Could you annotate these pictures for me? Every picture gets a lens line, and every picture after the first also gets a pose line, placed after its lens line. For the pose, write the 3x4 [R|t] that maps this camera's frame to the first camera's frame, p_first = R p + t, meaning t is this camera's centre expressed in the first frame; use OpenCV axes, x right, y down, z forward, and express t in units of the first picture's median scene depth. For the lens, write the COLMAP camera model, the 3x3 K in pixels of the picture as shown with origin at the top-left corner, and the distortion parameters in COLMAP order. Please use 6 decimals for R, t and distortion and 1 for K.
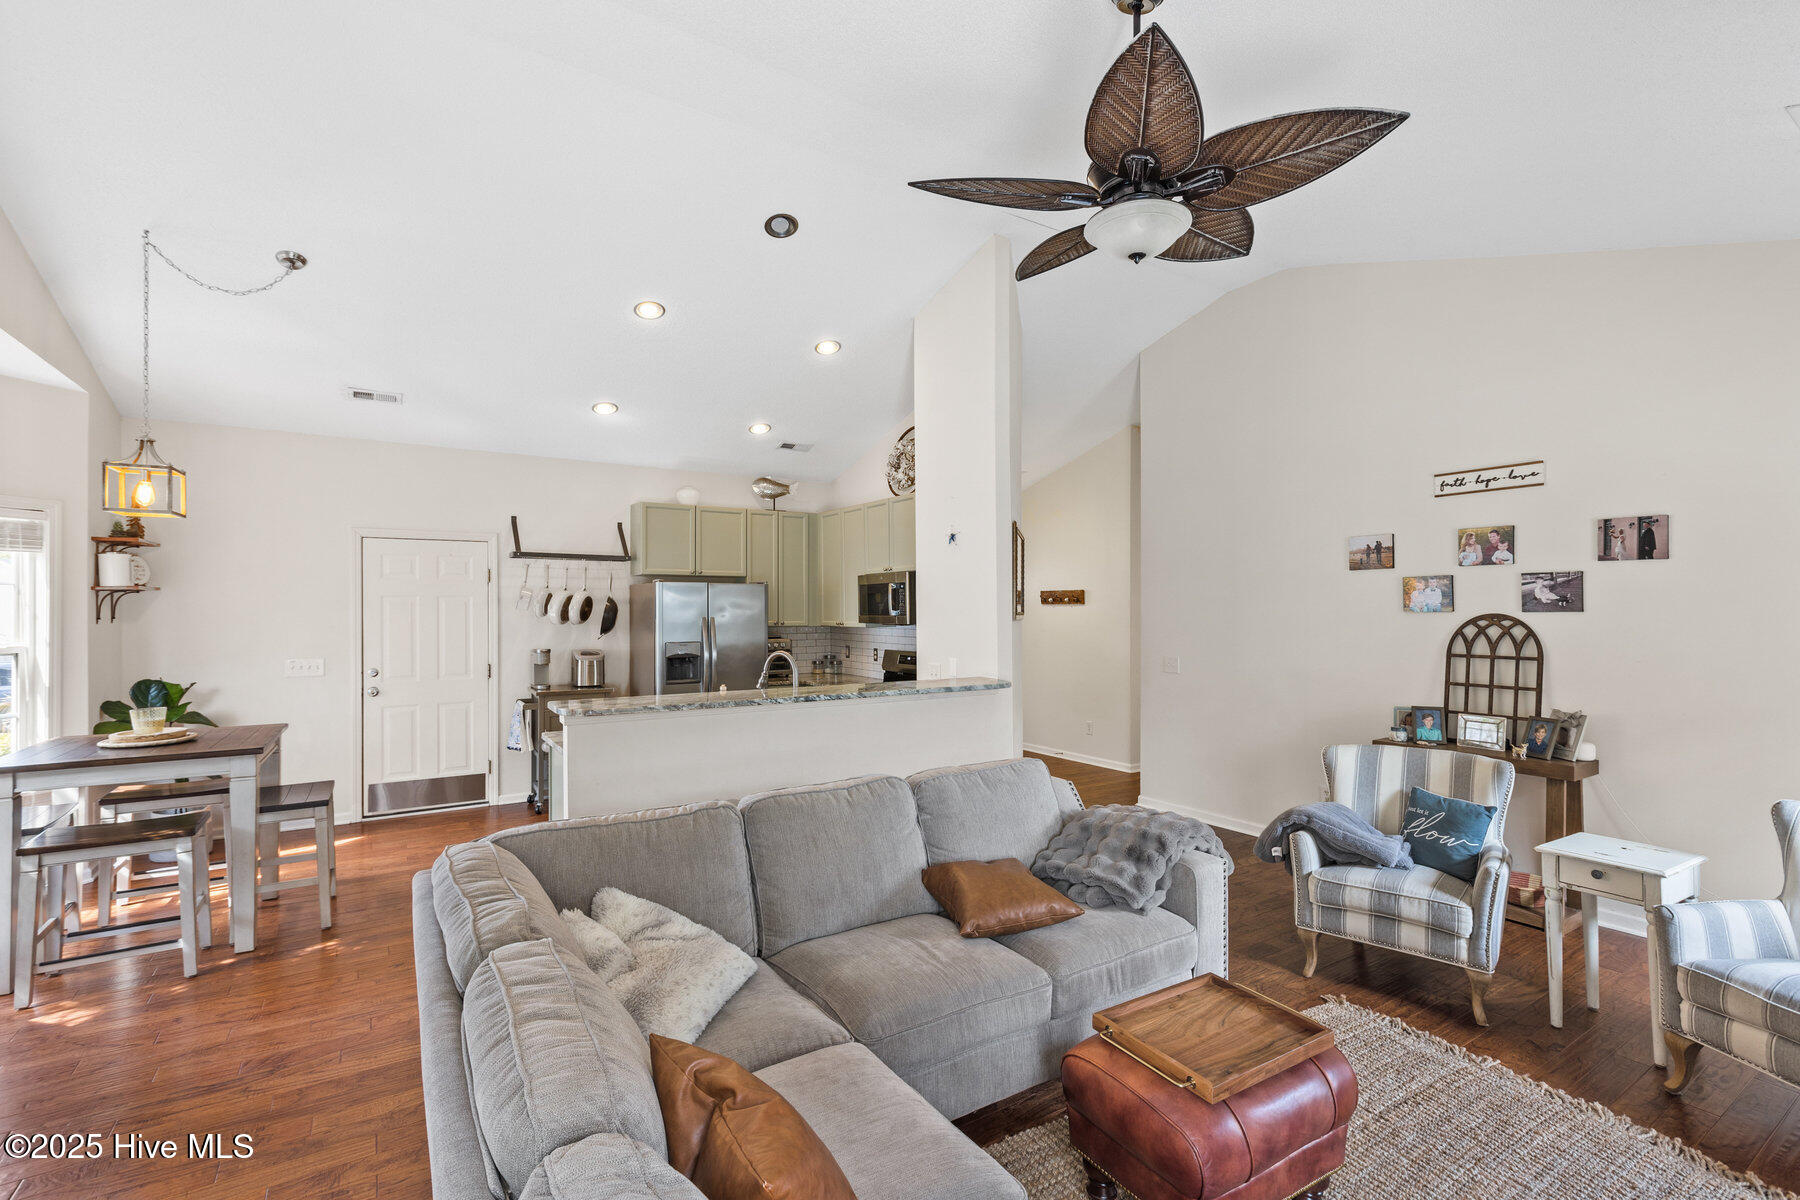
lens RADIAL K [[803.5, 0, 898.3], [0, 803.5, 606.8], [0, 0, 1]] dist [0.000413, -0.000011]
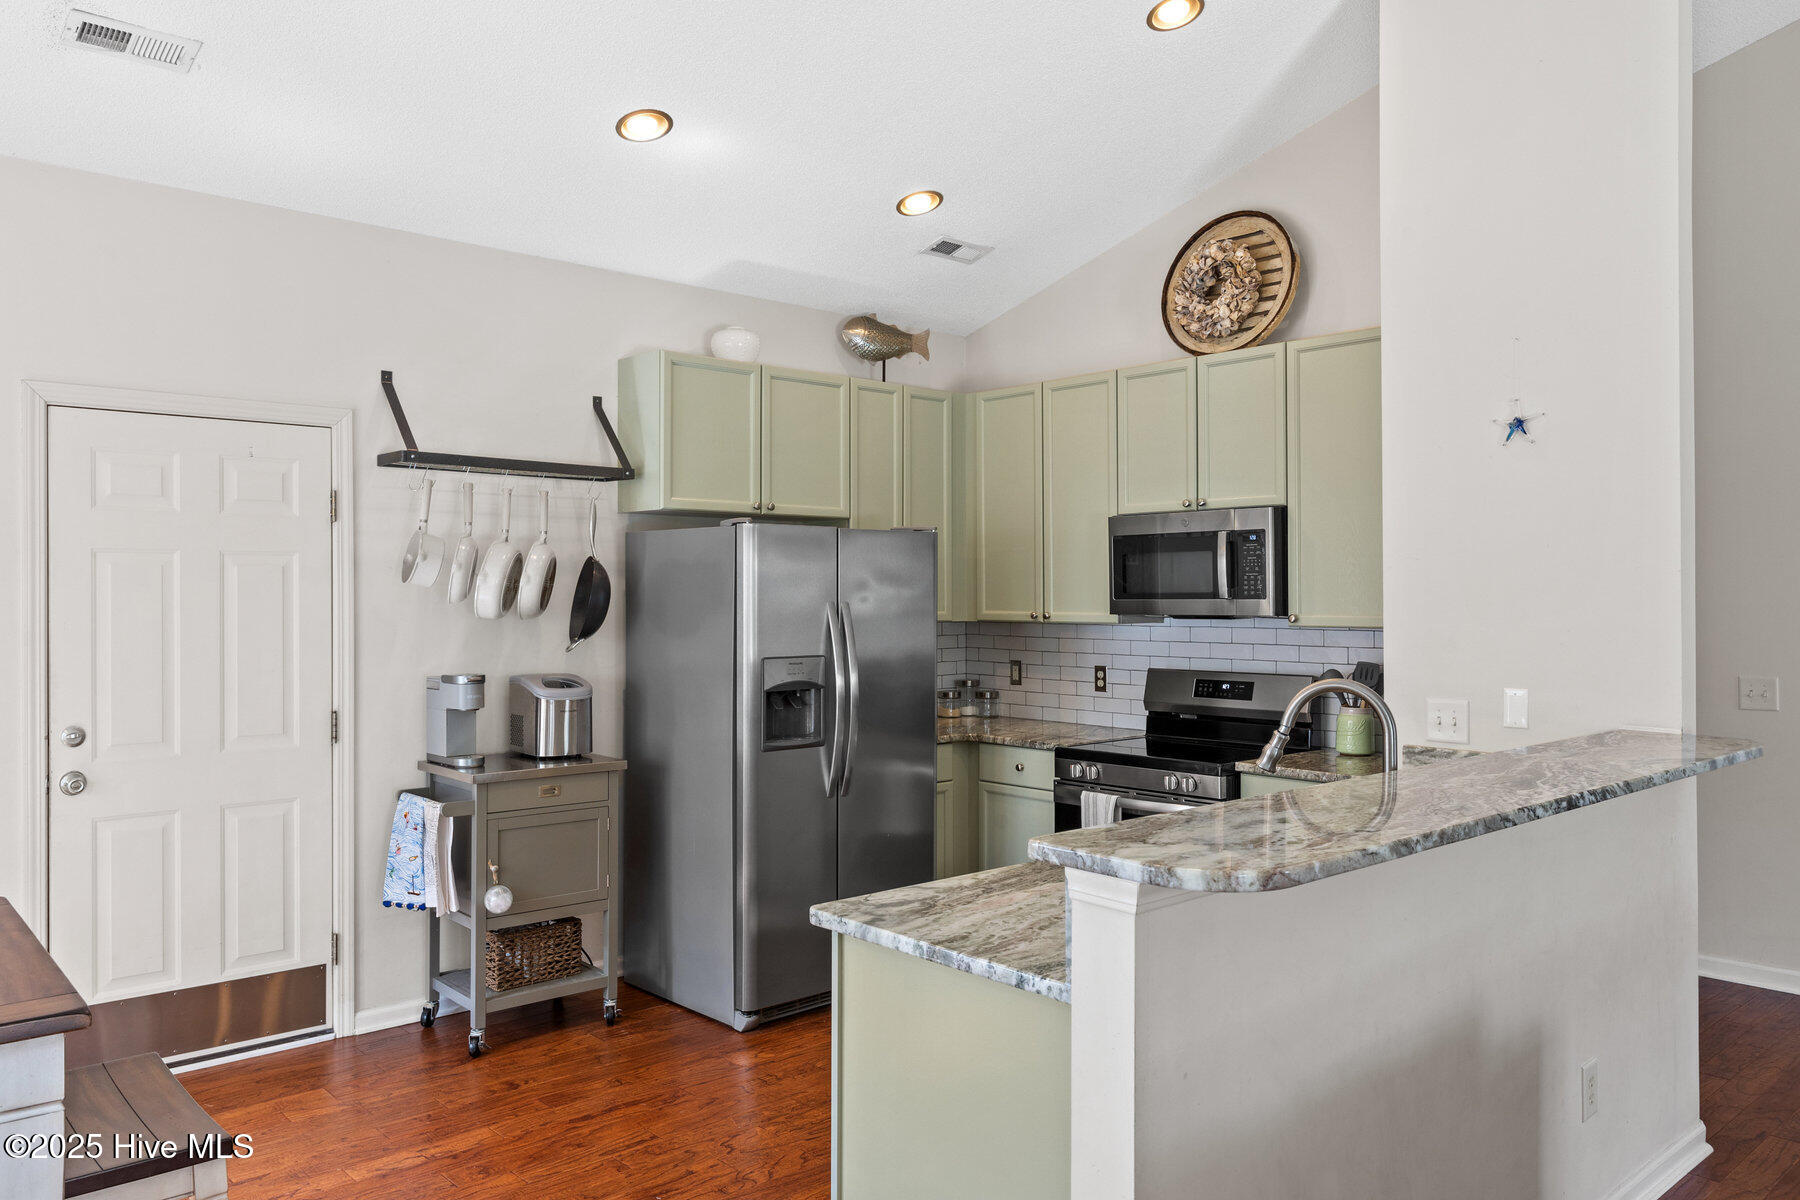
lens RADIAL K [[1319.2, 0, 900.7], [0, 1319.2, 595.8], [0, 0, 1]] dist [-0.002514, 0.004400]
pose [[0.984533, 0.000037, 0.175200, -0.332074], [-0.000036, 1.000000, -0.000007, 0.009700], [-0.175200, 0.000001, 0.984533, 0.247573]]
